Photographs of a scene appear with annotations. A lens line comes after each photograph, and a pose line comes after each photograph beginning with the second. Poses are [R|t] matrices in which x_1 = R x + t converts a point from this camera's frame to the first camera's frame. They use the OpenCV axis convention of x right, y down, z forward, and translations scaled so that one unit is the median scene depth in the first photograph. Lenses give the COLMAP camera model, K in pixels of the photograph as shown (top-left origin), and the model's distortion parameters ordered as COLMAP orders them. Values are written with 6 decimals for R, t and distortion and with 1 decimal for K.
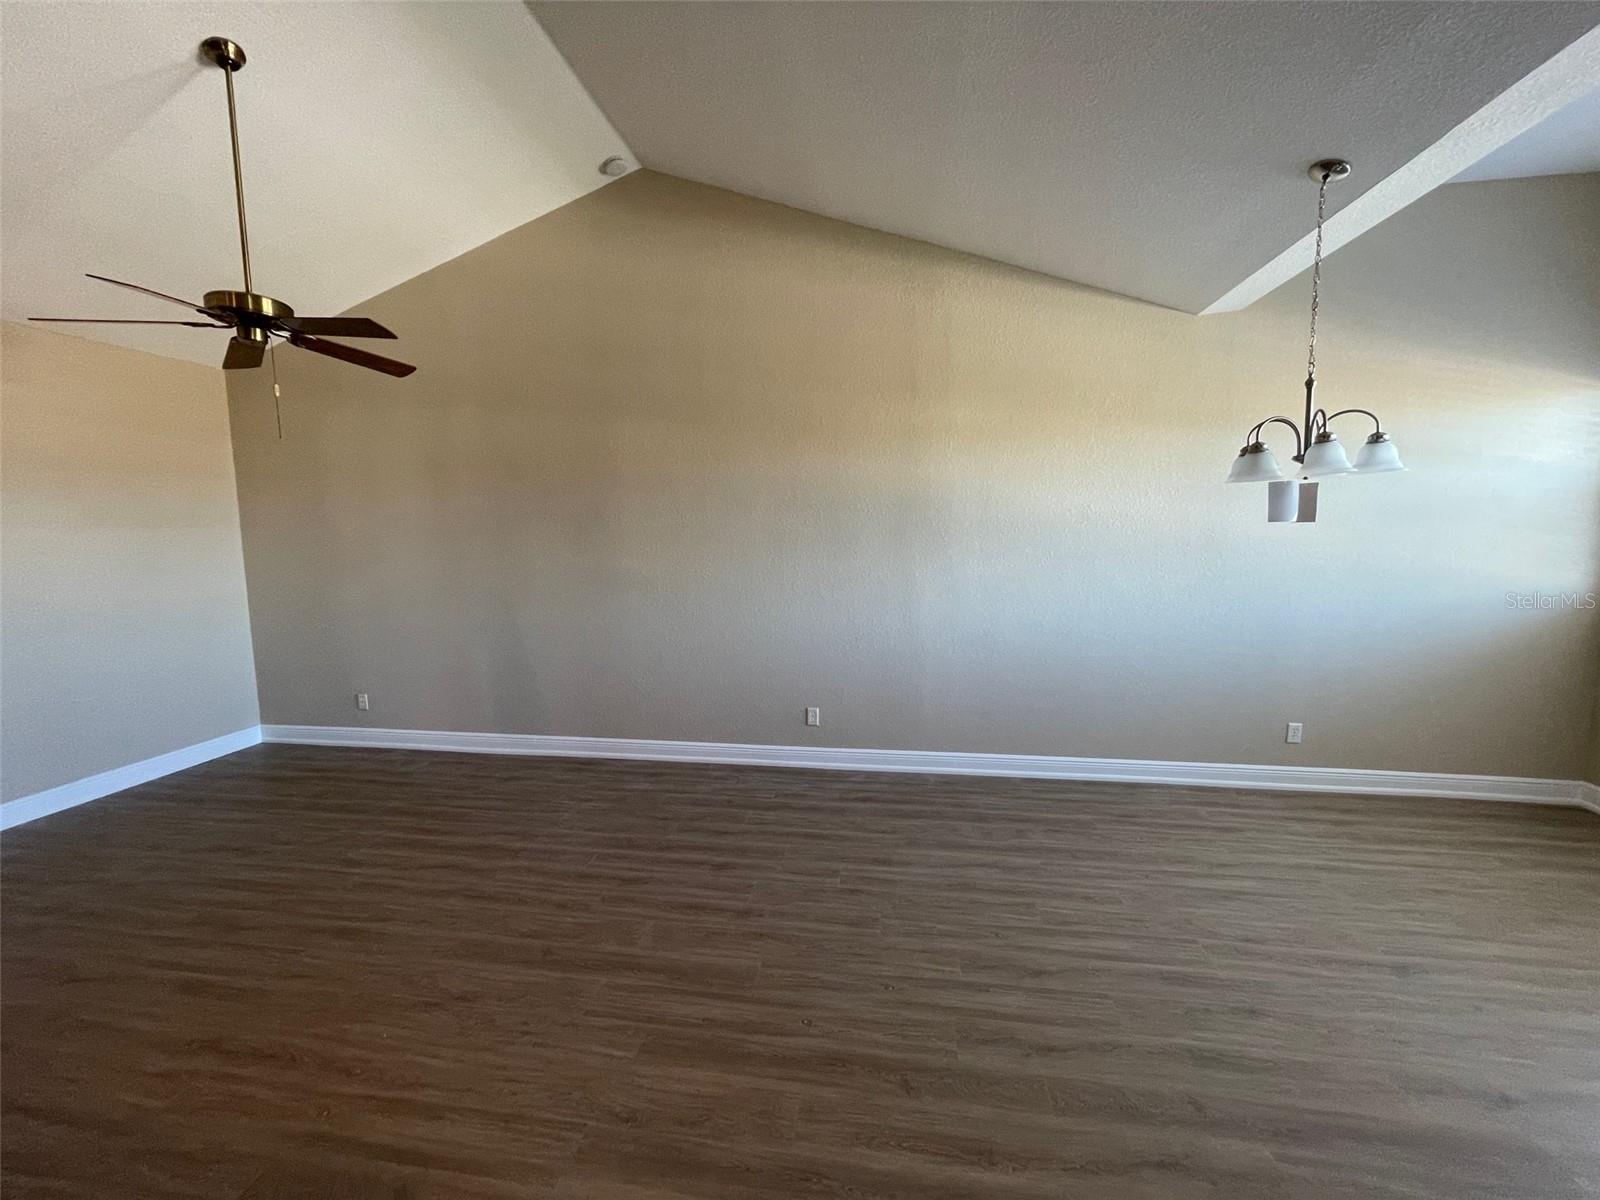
lens RADIAL K [[642.9, 0, 803.7], [0, 642.9, 601.7], [0, 0, 1]] dist [0.001904, -0.000712]
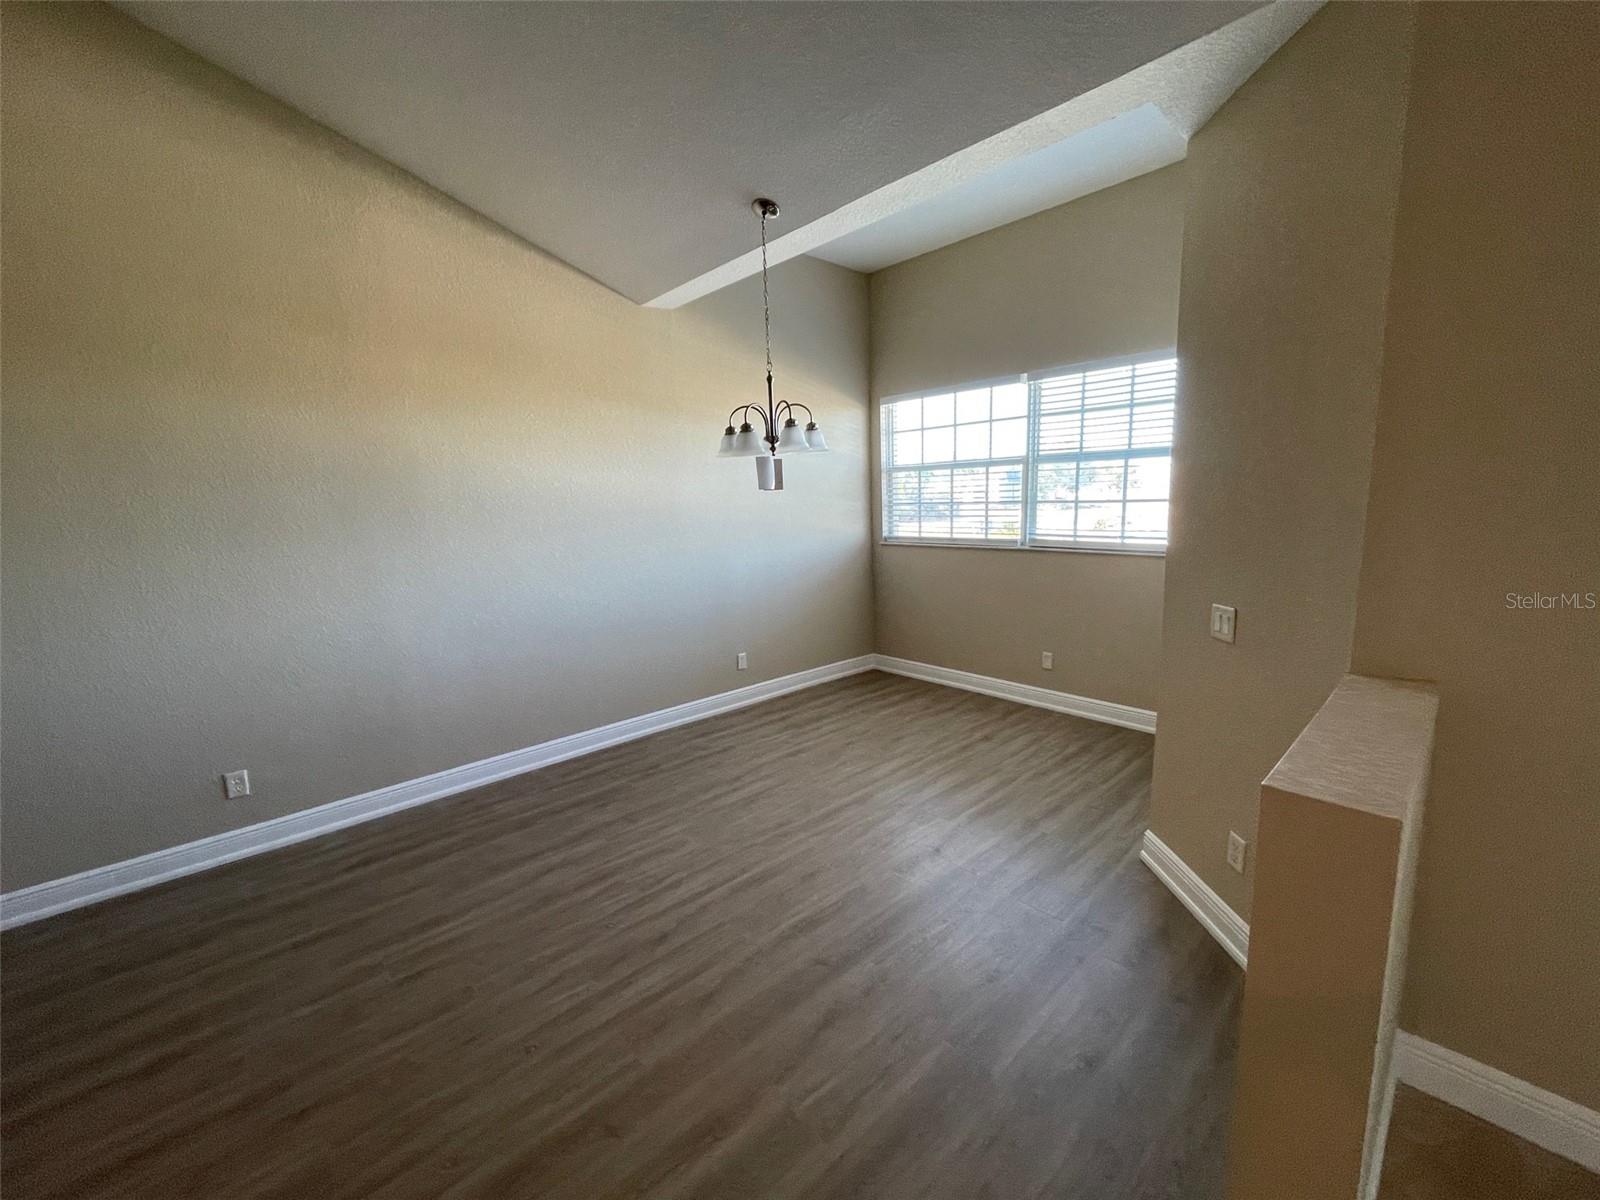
lens RADIAL K [[642.9, 0, 801.6], [0, 642.9, 599.3], [0, 0, 1]] dist [0.001904, -0.000712]
pose [[0.624919, -0.131115, 0.769601, -0.157542], [0.113692, 0.990571, 0.076443, -0.000500], [-0.772367, 0.039726, 0.633933, 0.132724]]
